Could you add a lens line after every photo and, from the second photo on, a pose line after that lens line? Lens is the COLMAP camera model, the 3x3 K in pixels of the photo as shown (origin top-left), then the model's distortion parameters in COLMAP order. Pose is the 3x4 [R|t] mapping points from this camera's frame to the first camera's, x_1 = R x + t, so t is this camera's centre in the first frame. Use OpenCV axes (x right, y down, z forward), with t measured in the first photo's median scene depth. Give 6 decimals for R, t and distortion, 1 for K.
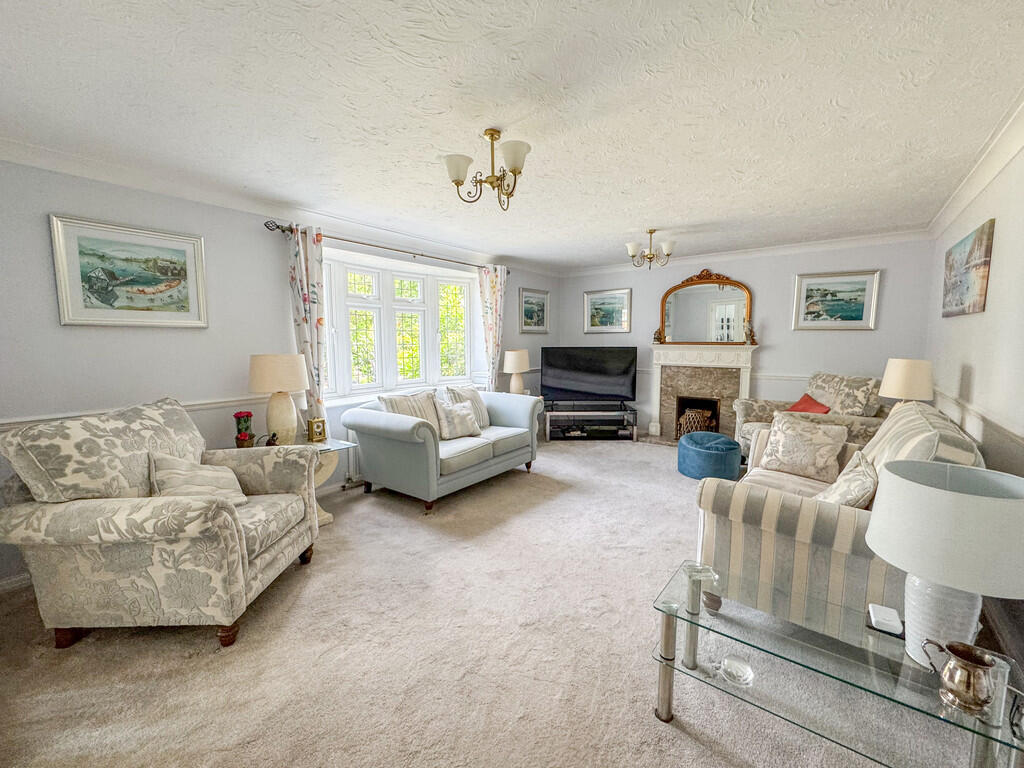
lens RADIAL K [[423.5, 0, 514.4], [0, 423.5, 383.3], [0, 0, 1]] dist [-0.009333, 0.000498]
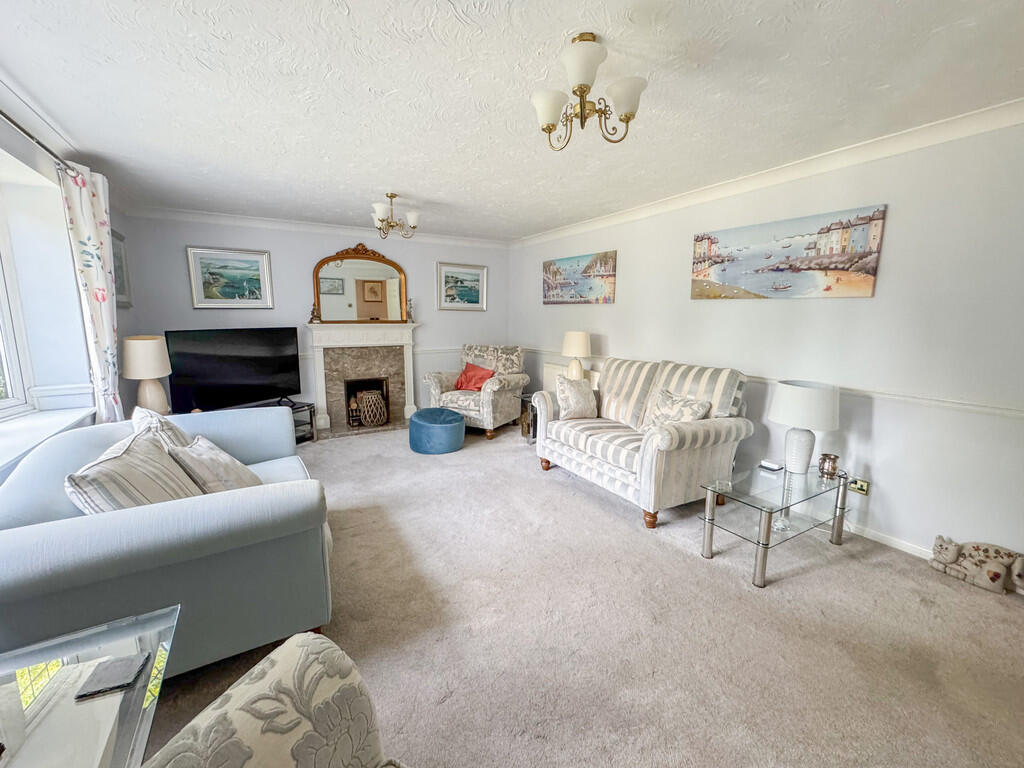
lens RADIAL K [[423.5, 0, 514.4], [0, 423.5, 383.3], [0, 0, 1]] dist [-0.009333, 0.000498]
pose [[0.376254, -0.141455, 0.915655, -0.348312], [0.091007, 0.989140, 0.115411, -0.039522], [-0.922036, 0.039907, 0.385041, 0.348085]]
